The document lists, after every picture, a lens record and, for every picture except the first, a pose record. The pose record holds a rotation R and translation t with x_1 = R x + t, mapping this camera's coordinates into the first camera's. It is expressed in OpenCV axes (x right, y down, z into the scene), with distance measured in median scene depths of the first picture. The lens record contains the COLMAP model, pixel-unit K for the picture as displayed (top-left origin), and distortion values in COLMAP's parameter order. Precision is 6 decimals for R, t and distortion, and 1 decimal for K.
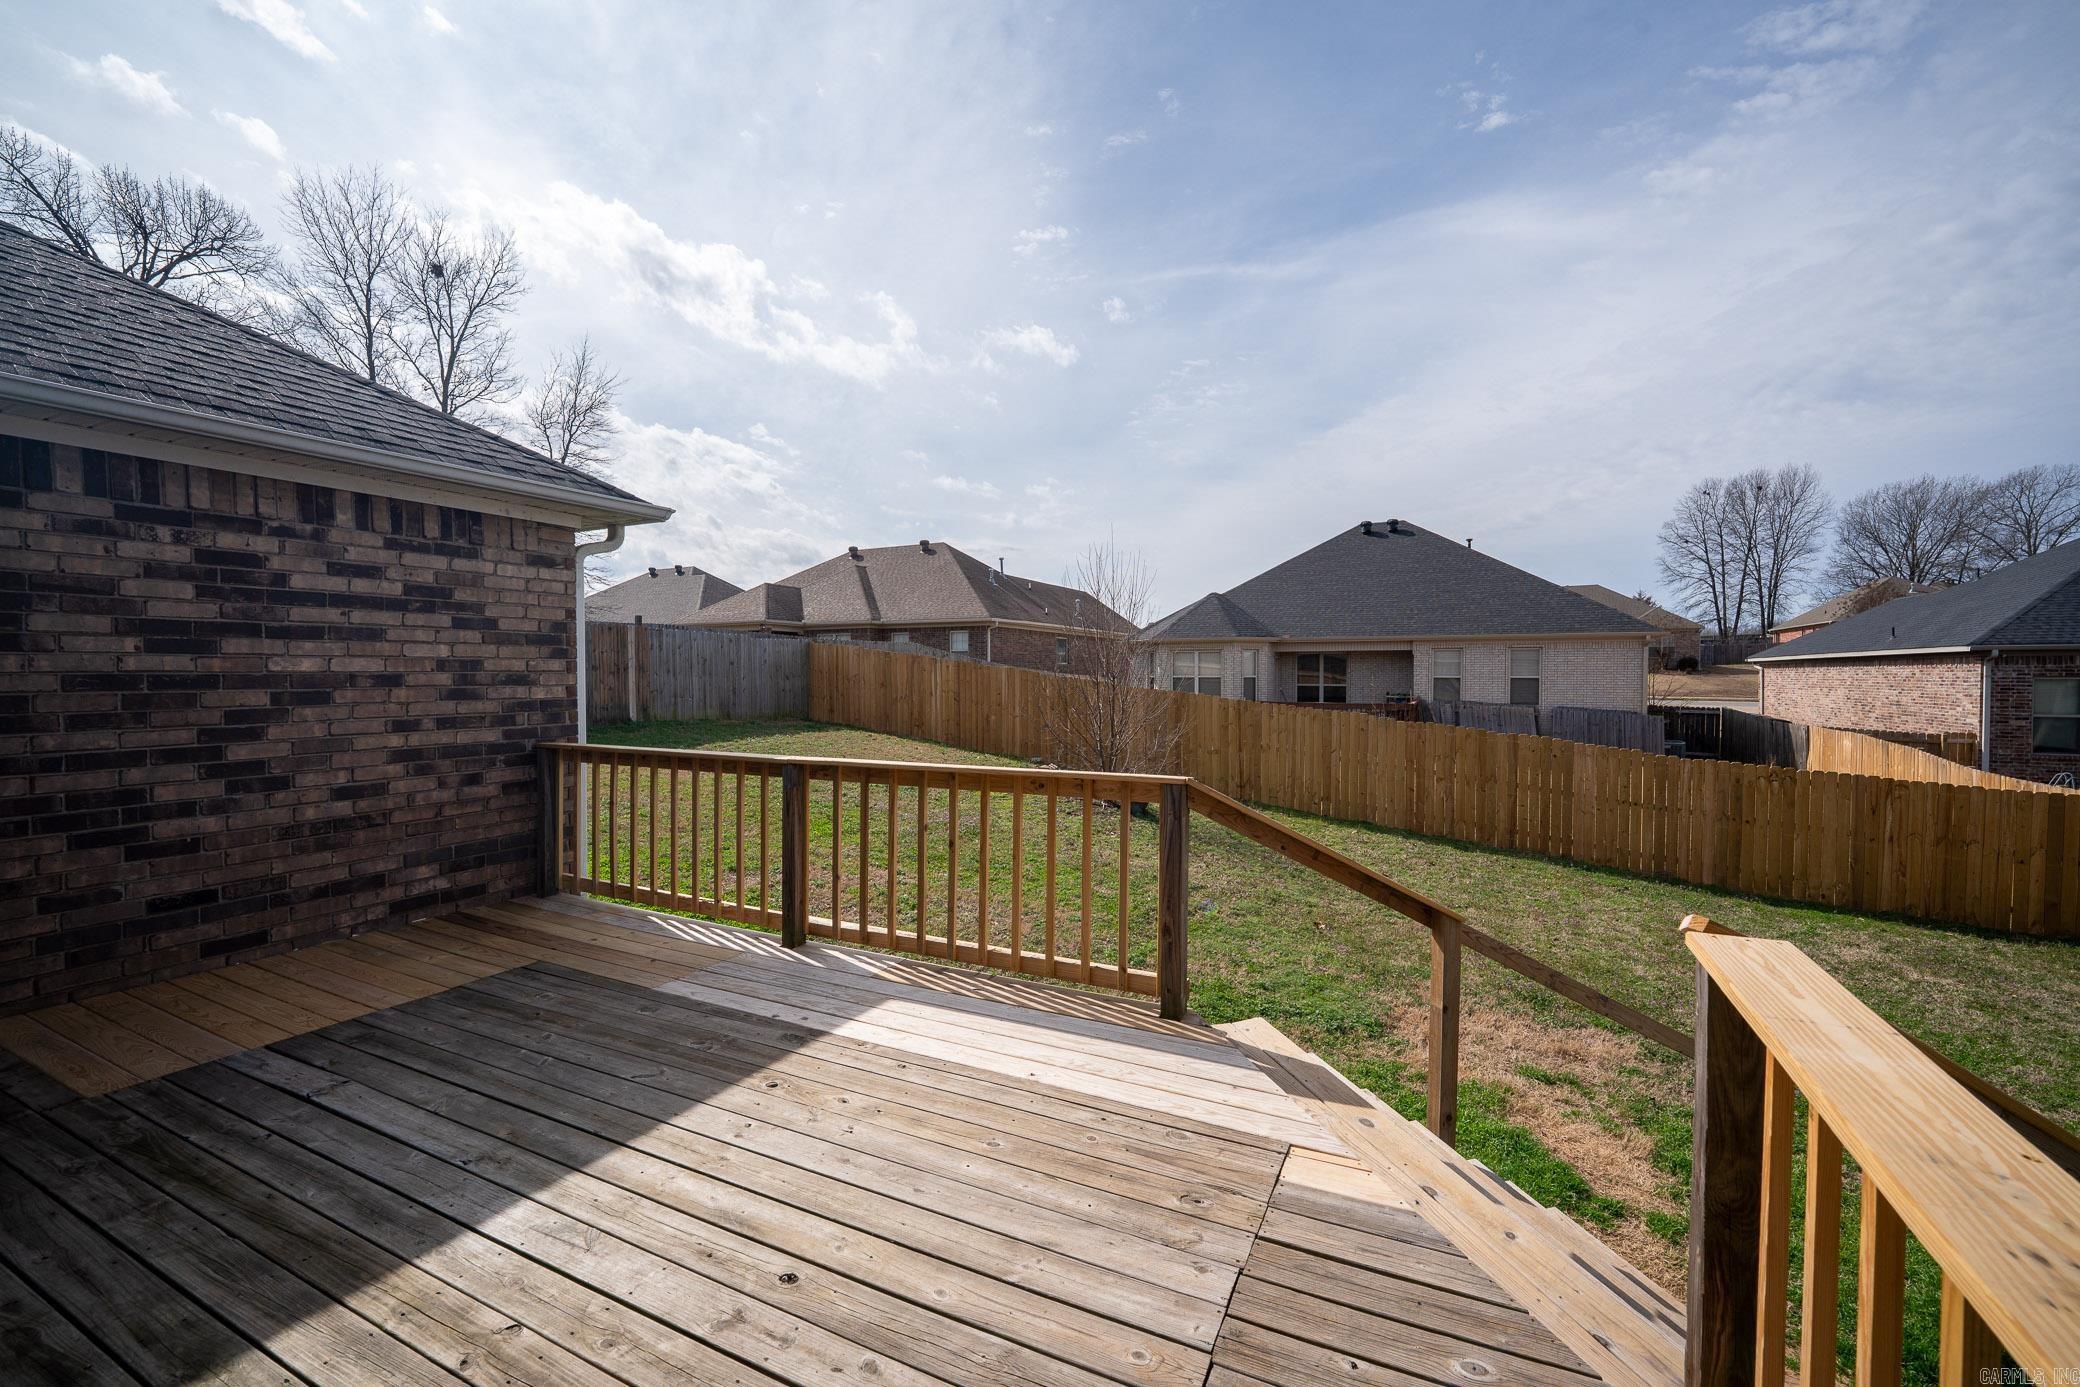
lens RADIAL K [[840.0, 0, 1049.2], [0, 840.0, 685.6], [0, 0, 1]] dist [-0.009377, -0.000311]
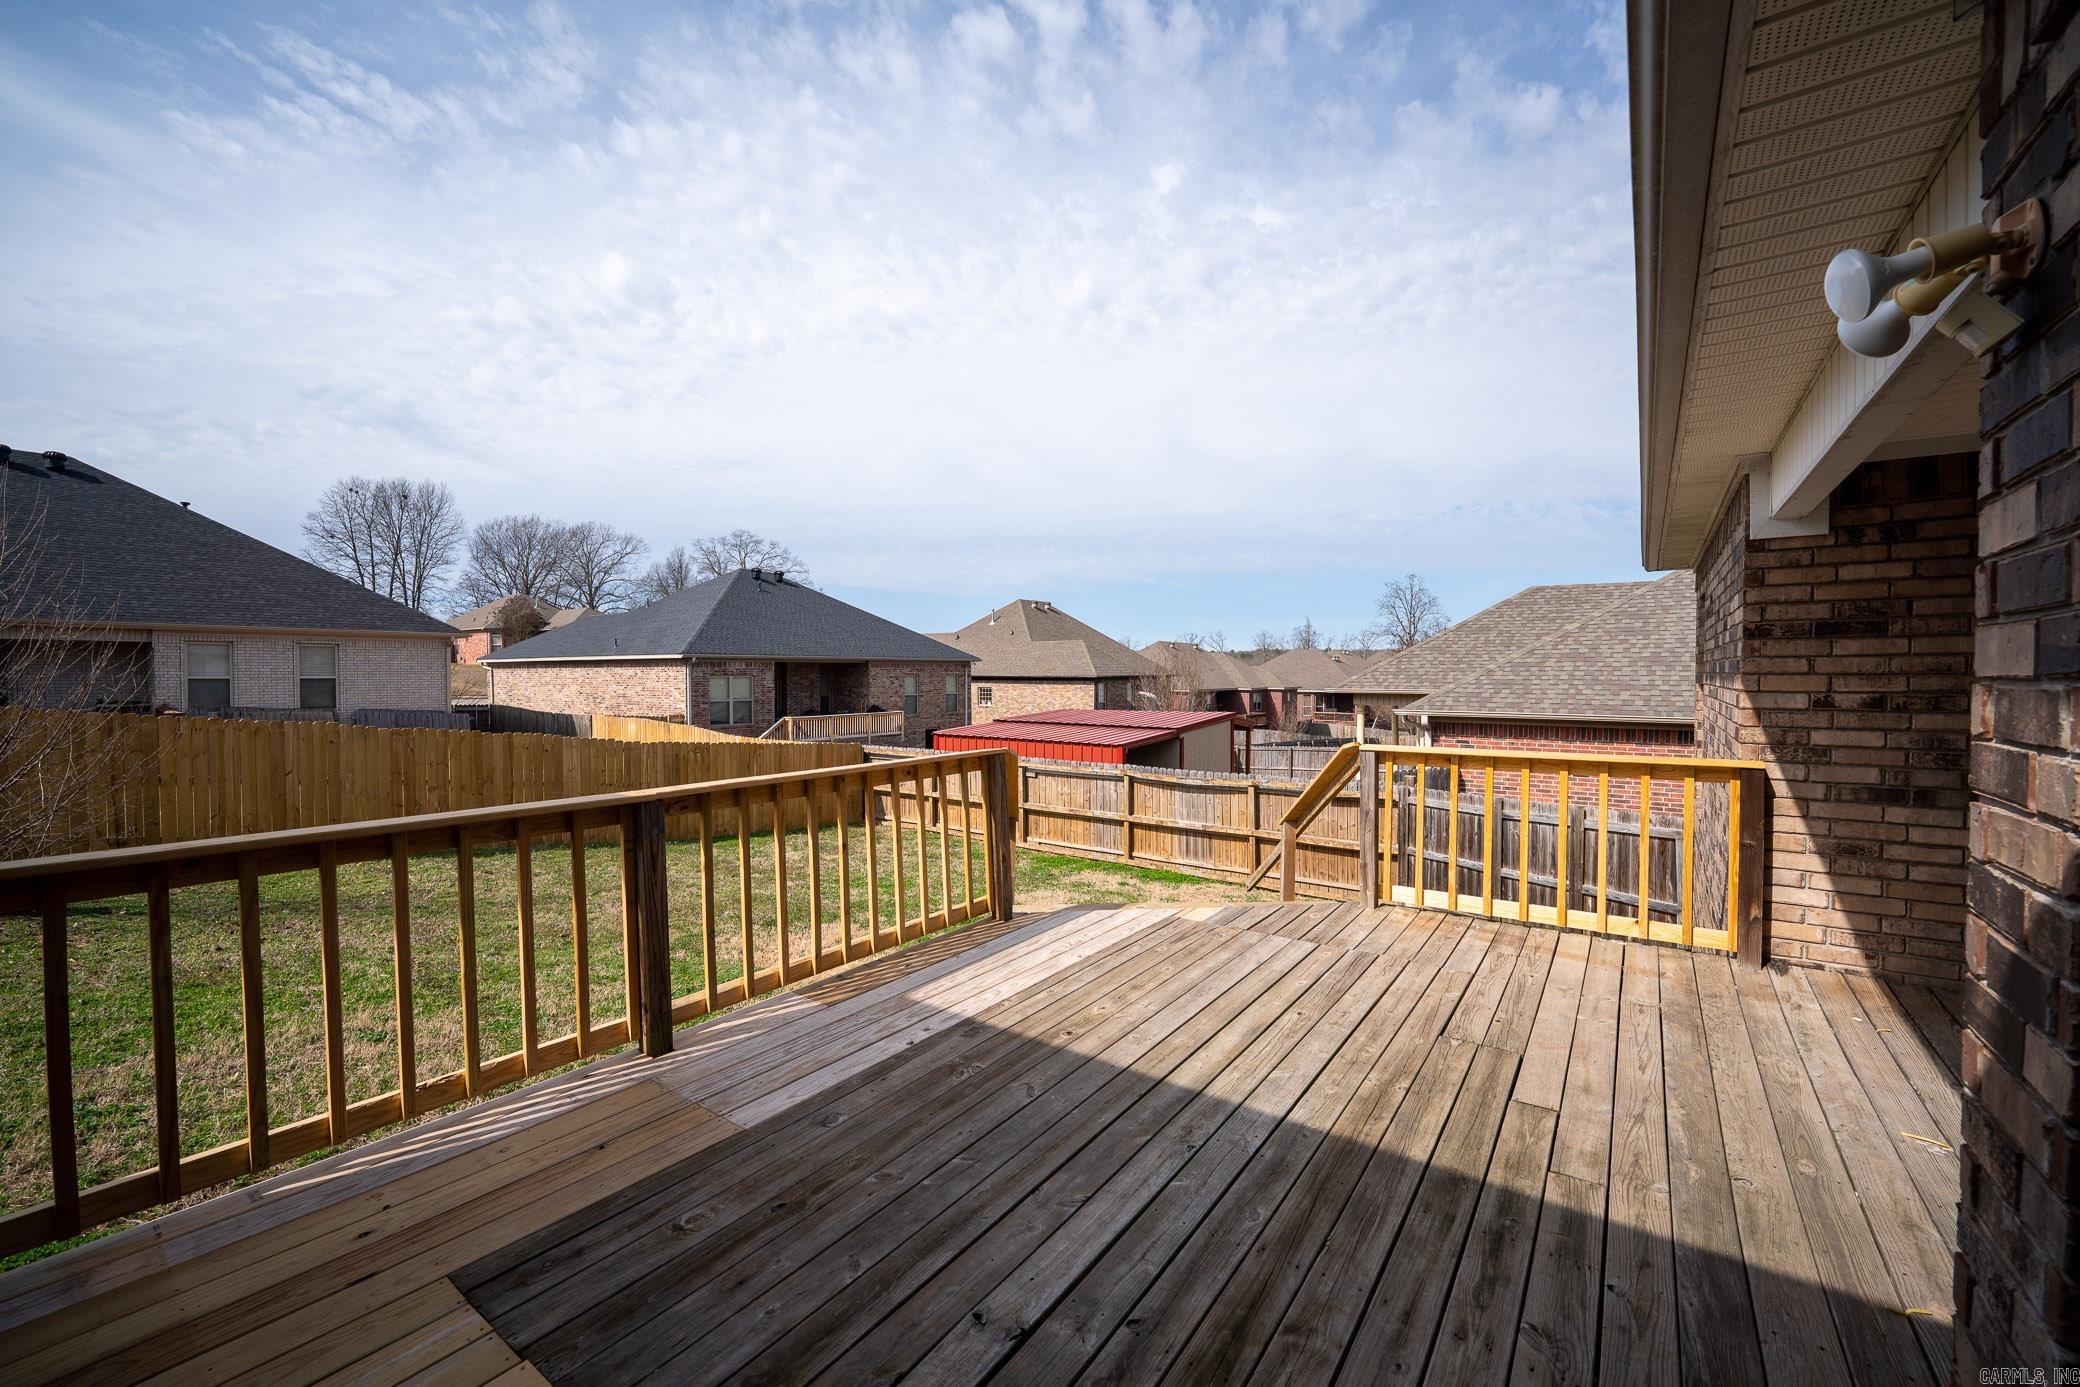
lens RADIAL K [[840.0, 0, 1043.1], [0, 840.0, 696.4], [0, 0, 1]] dist [-0.009377, -0.000311]
pose [[0.169640, -0.027070, 0.985134, -0.328487], [0.014296, 0.999585, 0.025005, -0.002657], [-0.985402, 0.009842, 0.169956, 0.189246]]
